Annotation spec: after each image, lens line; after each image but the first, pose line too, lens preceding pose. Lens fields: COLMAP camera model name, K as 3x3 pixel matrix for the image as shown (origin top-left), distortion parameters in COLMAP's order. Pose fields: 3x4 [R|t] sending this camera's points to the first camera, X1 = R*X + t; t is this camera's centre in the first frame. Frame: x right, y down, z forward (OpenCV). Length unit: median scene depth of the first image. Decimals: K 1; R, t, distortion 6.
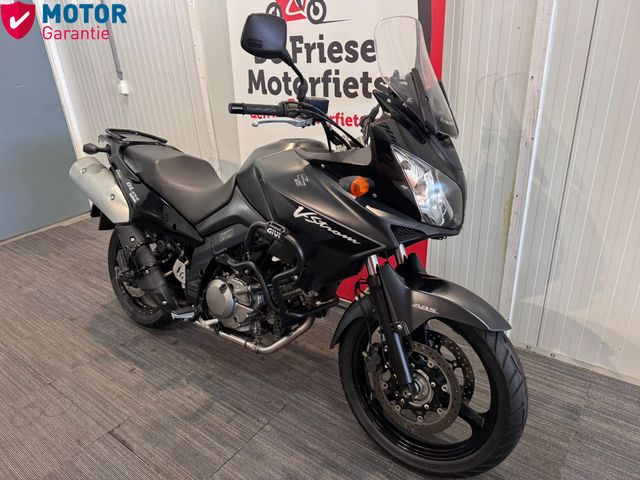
lens RADIAL K [[437.1, 0, 319.4], [0, 437.1, 249.5], [0, 0, 1]] dist [0.033586, -0.082080]
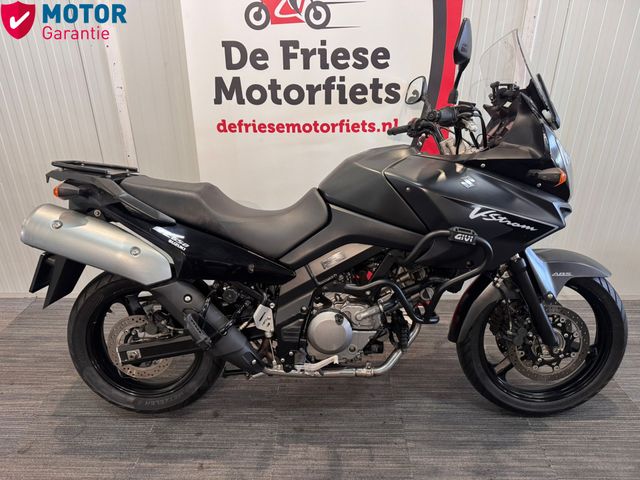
lens RADIAL K [[443.8, 0, 310.7], [0, 443.8, 248.6], [0, 0, 1]] dist [0.046913, -0.072866]
pose [[0.818313, -0.211762, 0.534342, -0.638135], [0.222300, 0.973915, 0.045527, -0.093423], [-0.530044, 0.081529, 0.844042, 0.220086]]
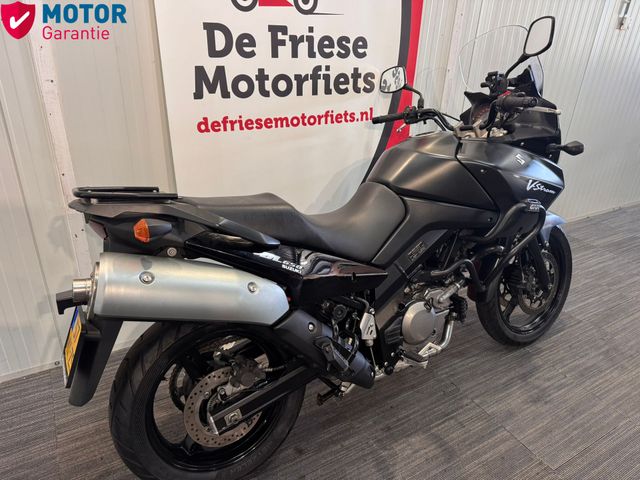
lens RADIAL K [[449.6, 0, 312.3], [0, 449.6, 248.2], [0, 0, 1]] dist [0.040071, -0.059083]
pose [[0.392068, -0.351620, 0.850086, -0.944850], [0.346258, 0.912520, 0.217746, -0.273559], [-0.852284, 0.208977, 0.479521, 0.641272]]
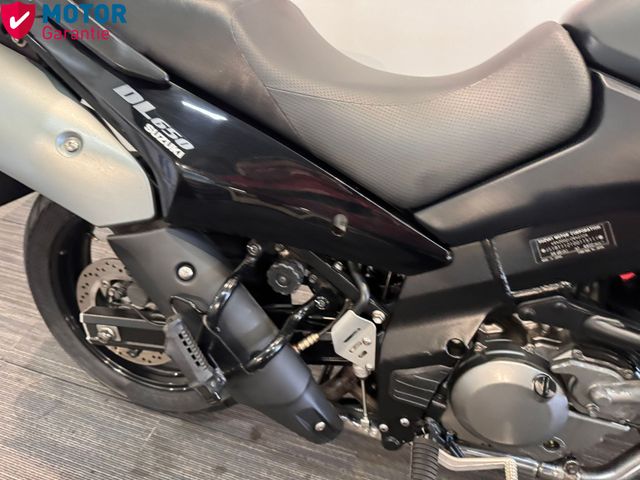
lens RADIAL K [[453.7, 0, 311.3], [0, 453.7, 245.3], [0, 0, 1]] dist [0.086151, -0.127554]
pose [[0.949755, -0.174557, 0.259800, -0.414888], [0.104225, 0.959051, 0.263360, -0.119201], [-0.295133, -0.223050, 0.929056, 0.652948]]
